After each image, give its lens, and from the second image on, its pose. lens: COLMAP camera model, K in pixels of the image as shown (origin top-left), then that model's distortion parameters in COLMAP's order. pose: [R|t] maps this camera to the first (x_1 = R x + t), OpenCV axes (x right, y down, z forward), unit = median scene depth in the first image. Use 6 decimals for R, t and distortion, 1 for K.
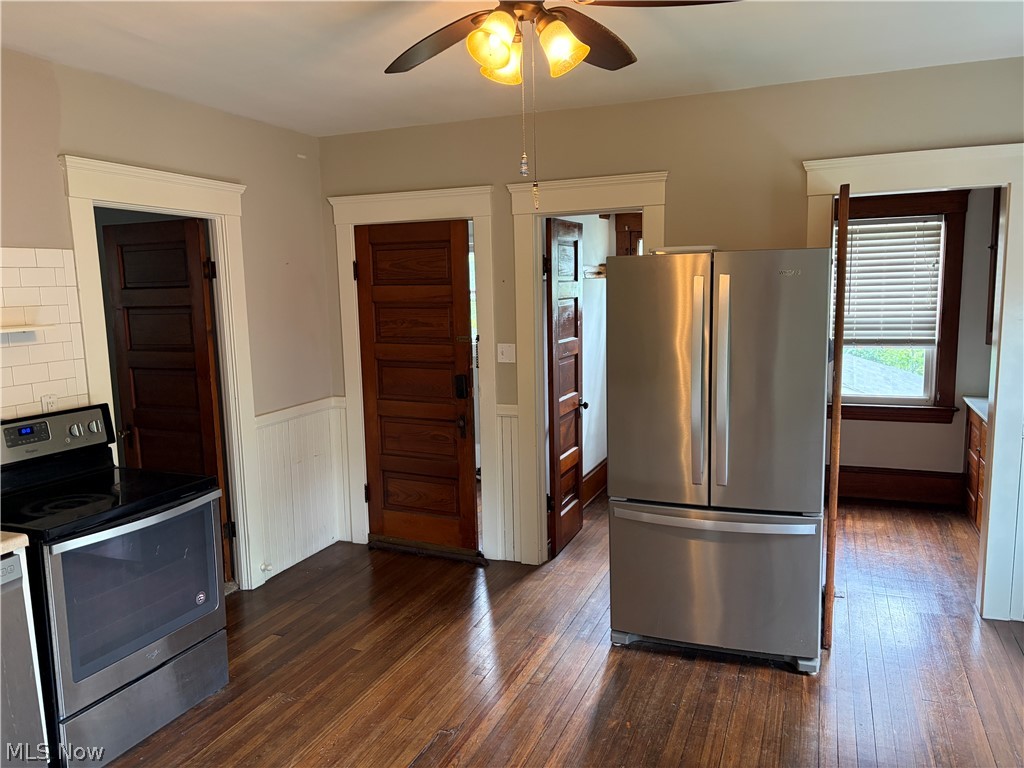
lens RADIAL K [[774.4, 0, 504.5], [0, 774.4, 386.4], [0, 0, 1]] dist [0.027839, 0.001902]
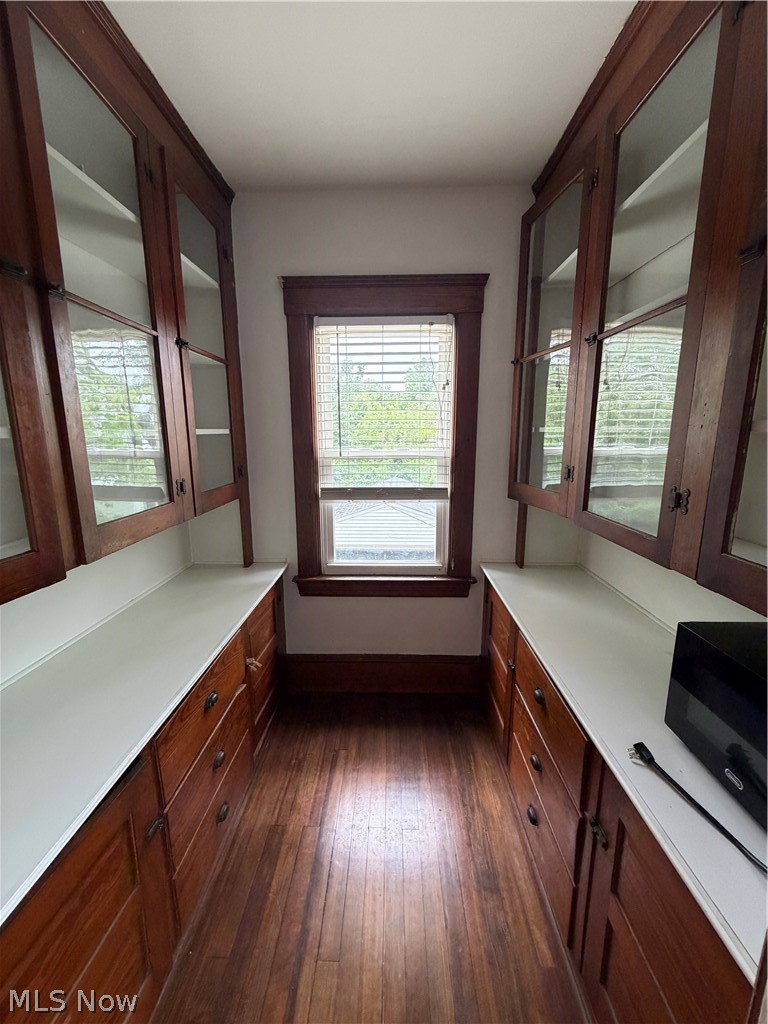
lens RADIAL K [[405.1, 0, 386.3], [0, 405.1, 509.4], [0, 0, 1]] dist [0.001672, 0.000048]
pose [[0.933857, -0.047484, 0.354479, 0.359356], [0.028736, 0.997905, 0.057971, -0.065709], [-0.356489, -0.043951, 0.933265, 0.660107]]
